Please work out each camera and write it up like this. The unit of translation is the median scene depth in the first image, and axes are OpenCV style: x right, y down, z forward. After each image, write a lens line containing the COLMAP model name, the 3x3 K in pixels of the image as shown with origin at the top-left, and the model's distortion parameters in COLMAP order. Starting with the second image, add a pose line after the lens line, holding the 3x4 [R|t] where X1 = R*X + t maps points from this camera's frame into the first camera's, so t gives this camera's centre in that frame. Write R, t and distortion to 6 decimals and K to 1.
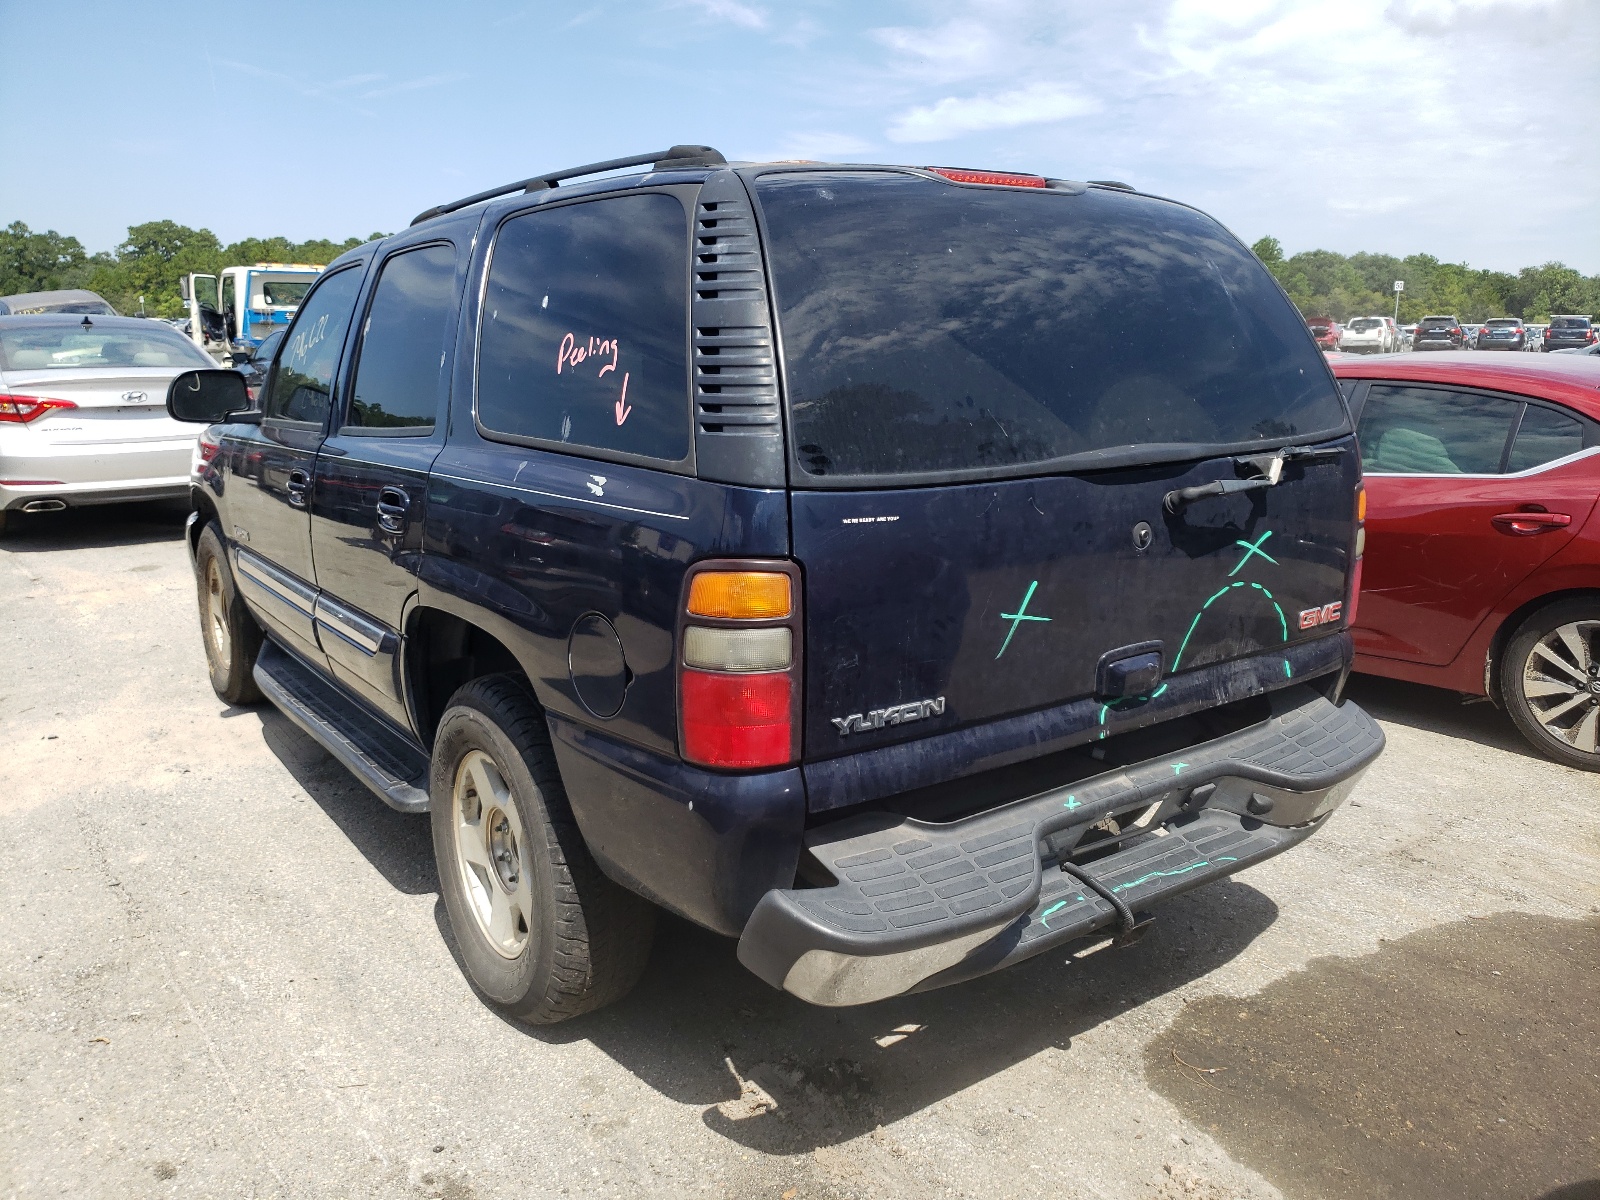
lens RADIAL K [[1298.6, 0, 800.0], [0, 1298.6, 600.0], [0, 0, 1]] dist [0.001475, -0.005085]
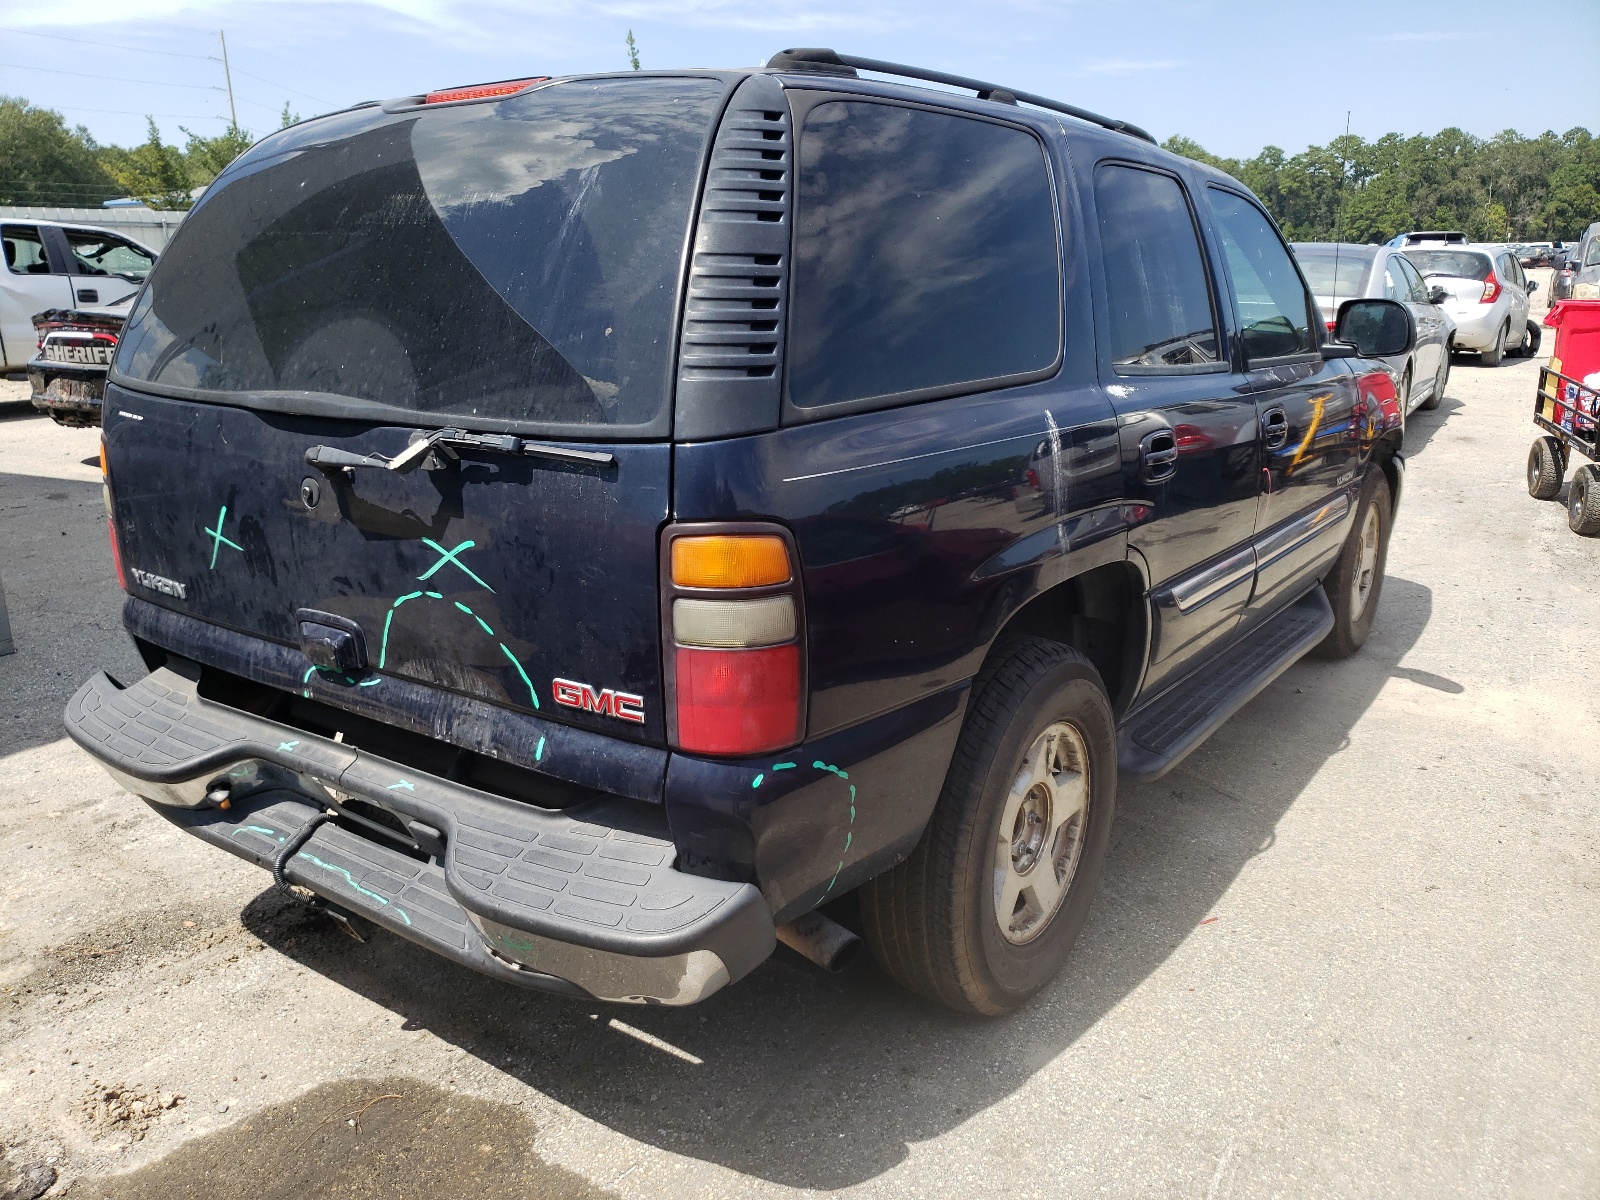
lens RADIAL K [[1298.6, 0, 800.0], [0, 1298.6, 600.0], [0, 0, 1]] dist [0.001475, -0.005085]
pose [[0.302615, 0.248596, -0.920122, 1.123539], [-0.198407, 0.960668, 0.194298, -0.204664], [0.932233, 0.123761, 0.340036, 0.938489]]
